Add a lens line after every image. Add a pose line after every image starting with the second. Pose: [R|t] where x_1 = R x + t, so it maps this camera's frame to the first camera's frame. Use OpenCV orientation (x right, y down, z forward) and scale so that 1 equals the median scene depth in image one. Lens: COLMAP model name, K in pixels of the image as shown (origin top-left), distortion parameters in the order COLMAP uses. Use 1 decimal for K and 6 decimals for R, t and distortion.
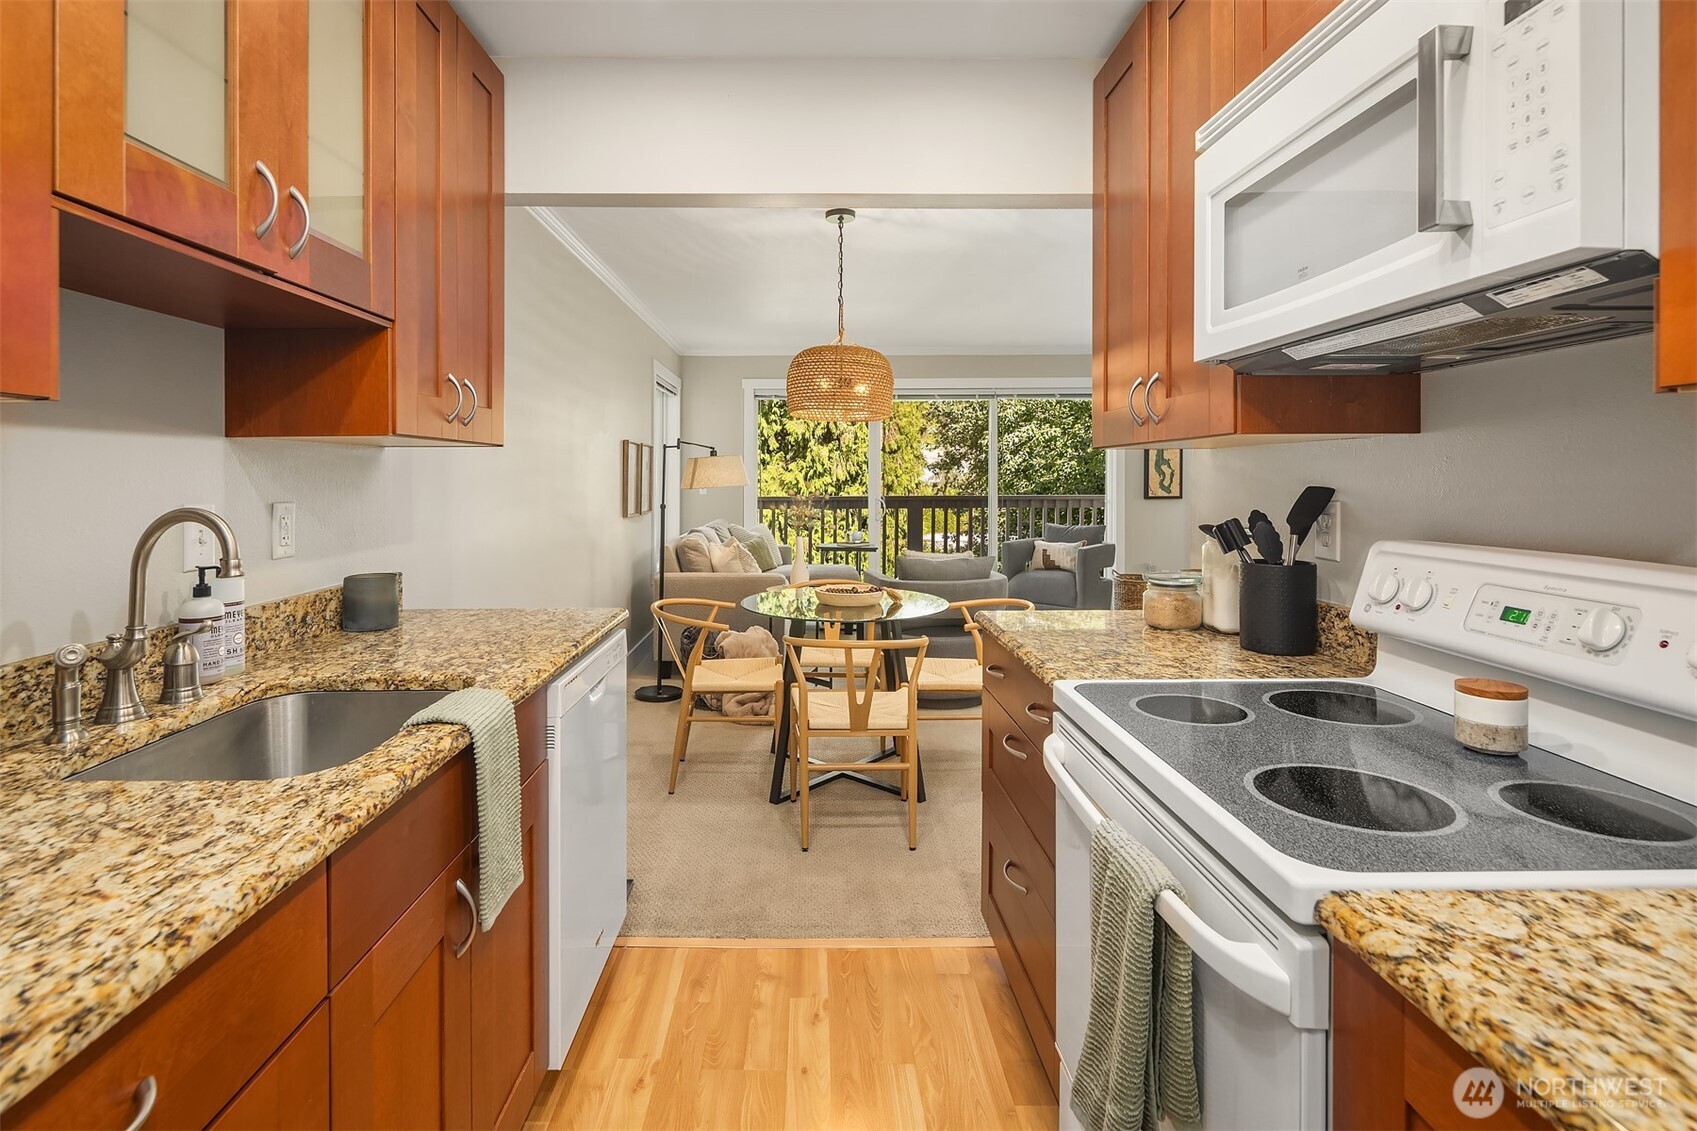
lens RADIAL K [[834.1, 0, 850.0], [0, 834.1, 478.4], [0, 0, 1]] dist [0.017738, -0.000218]
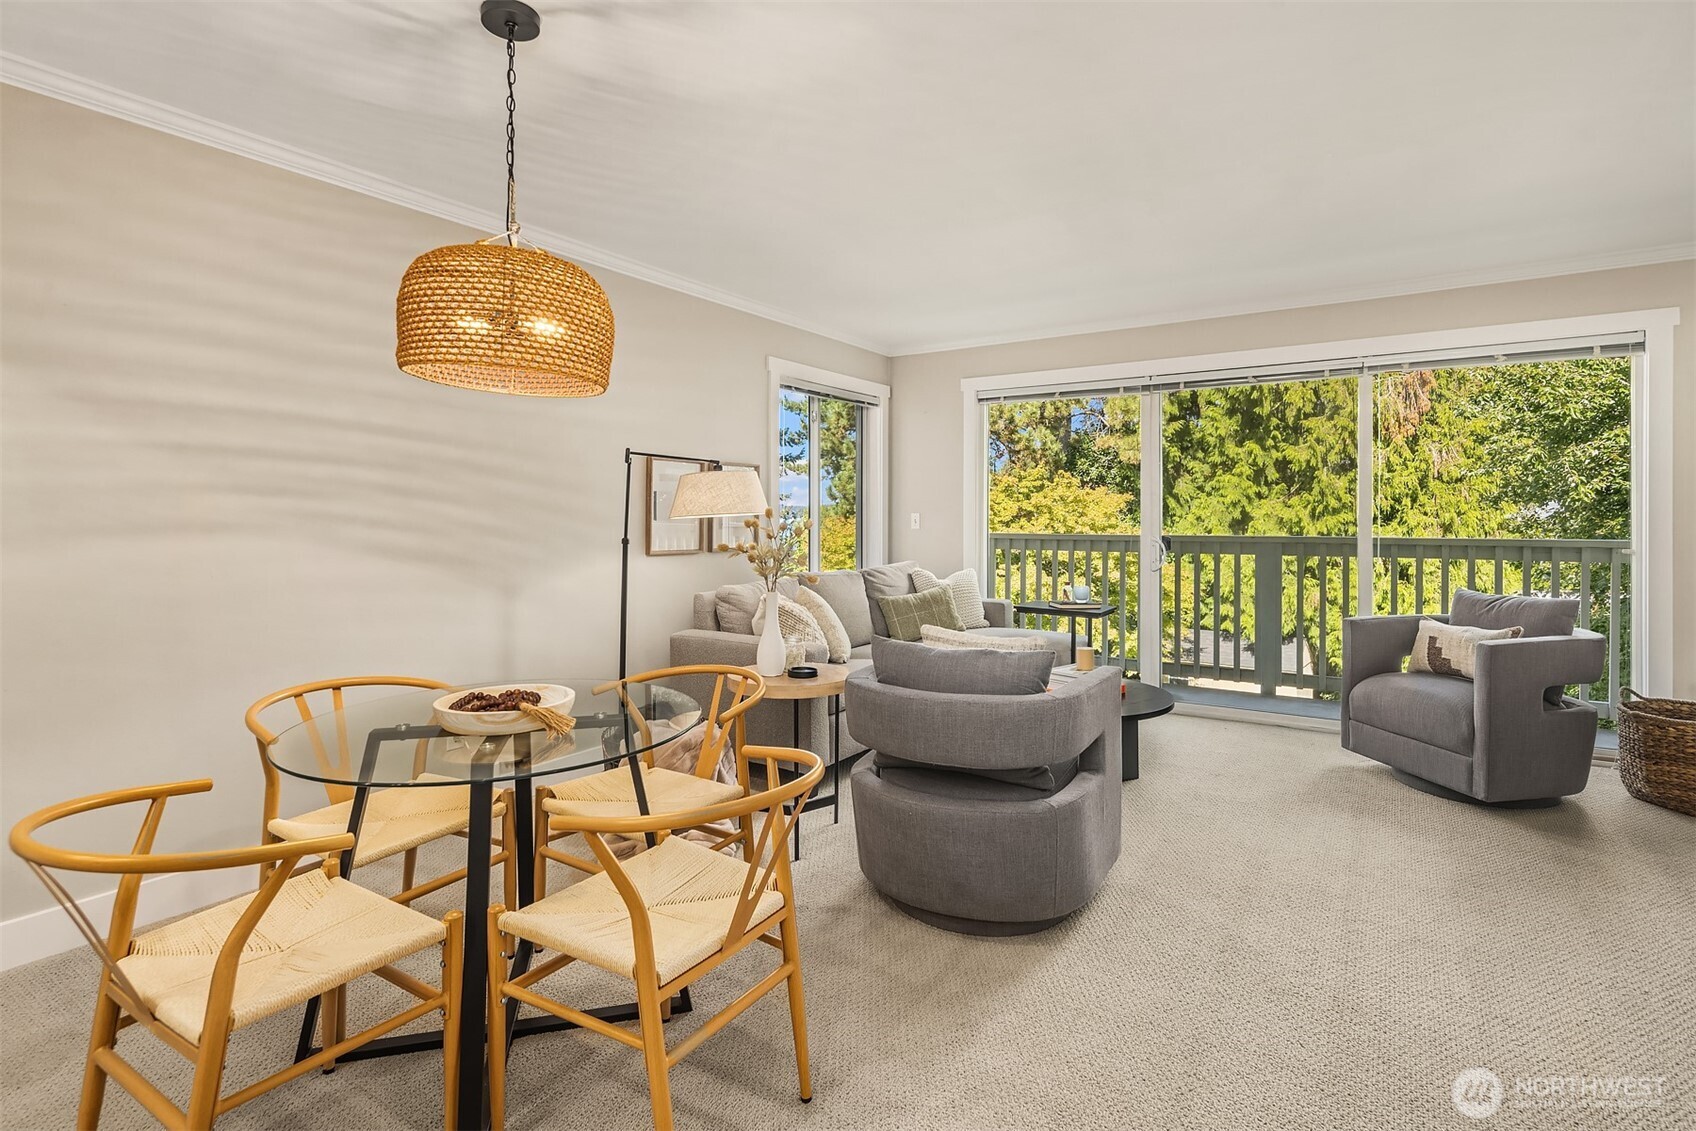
lens RADIAL K [[833.6, 0, 840.0], [0, 833.6, 512.4], [0, 0, 1]] dist [0.017738, -0.000218]
pose [[0.811878, 0.000584, -0.583827, 0.050117], [-0.003337, 0.999988, -0.003640, 0.001456], [0.583818, 0.004904, 0.811870, 0.068765]]
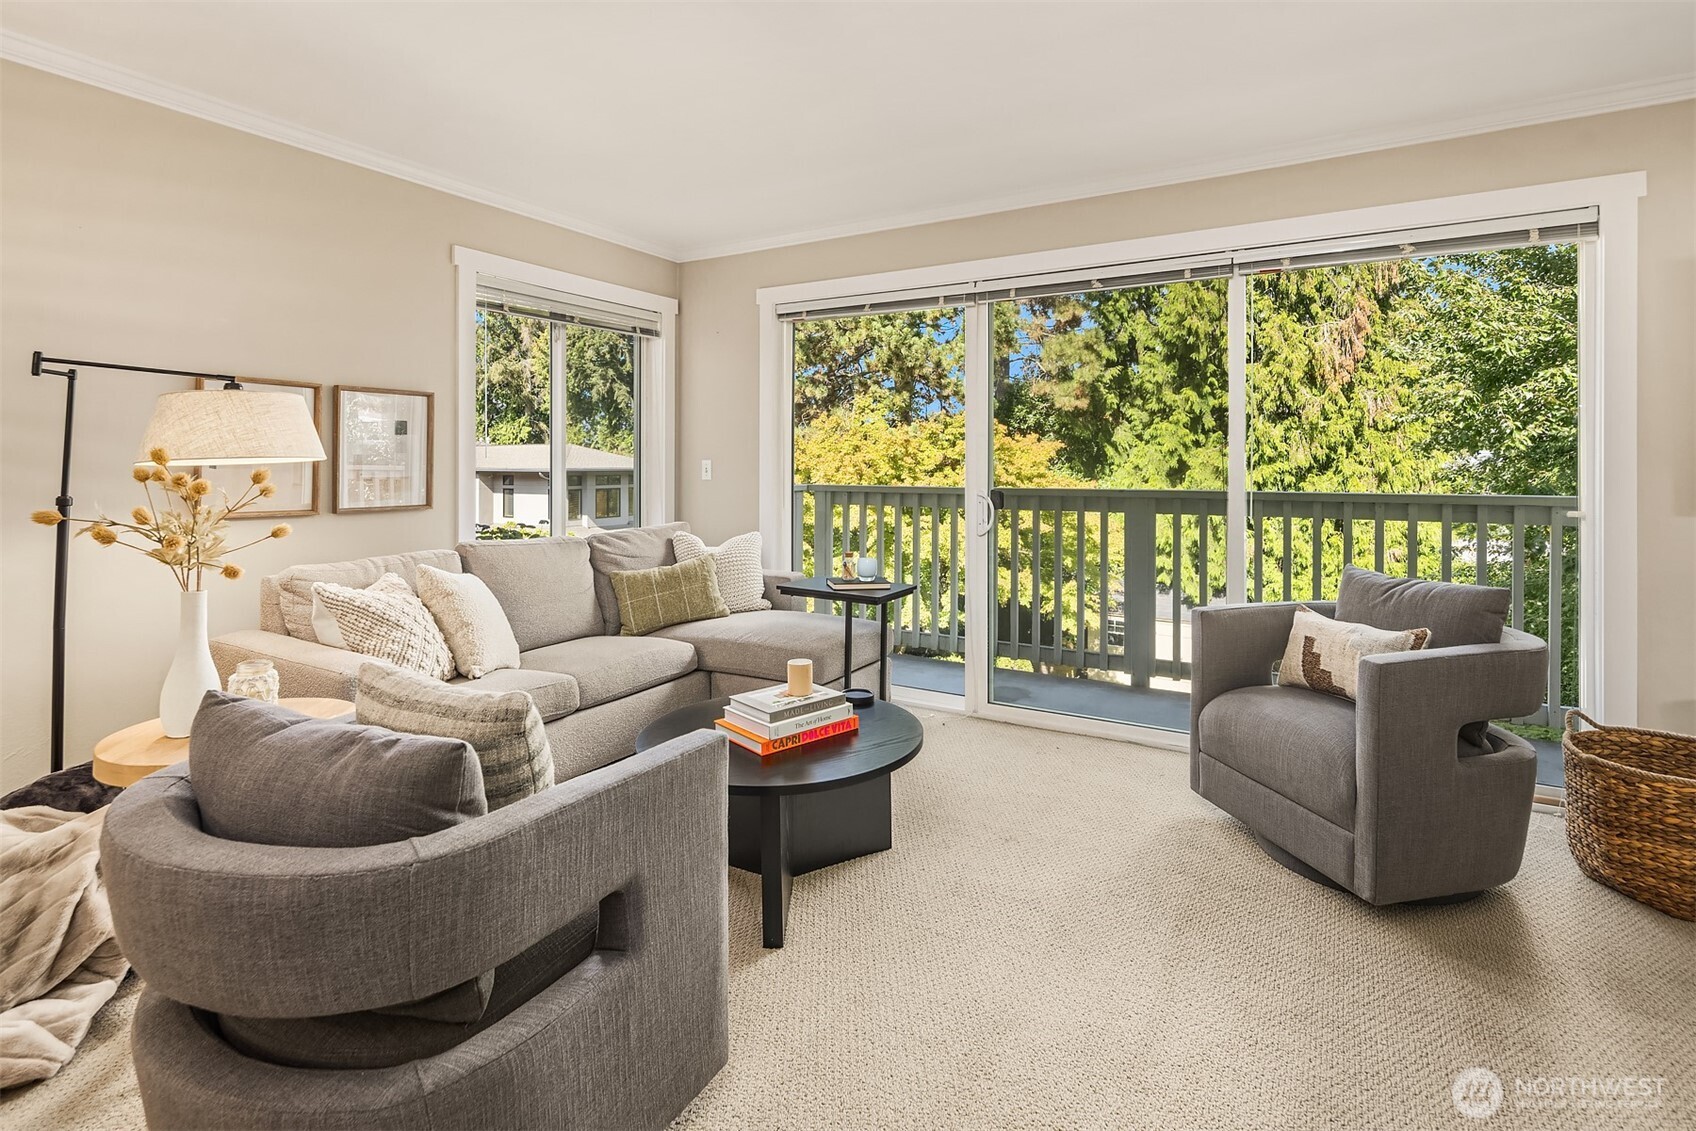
lens RADIAL K [[833.6, 0, 835.0], [0, 833.6, 457.6], [0, 0, 1]] dist [0.017738, -0.000218]
pose [[0.835102, 0.001249, -0.550093, 0.055038], [-0.006265, 0.999954, -0.007240, 0.001417], [0.550059, 0.009493, 0.835072, 0.117593]]
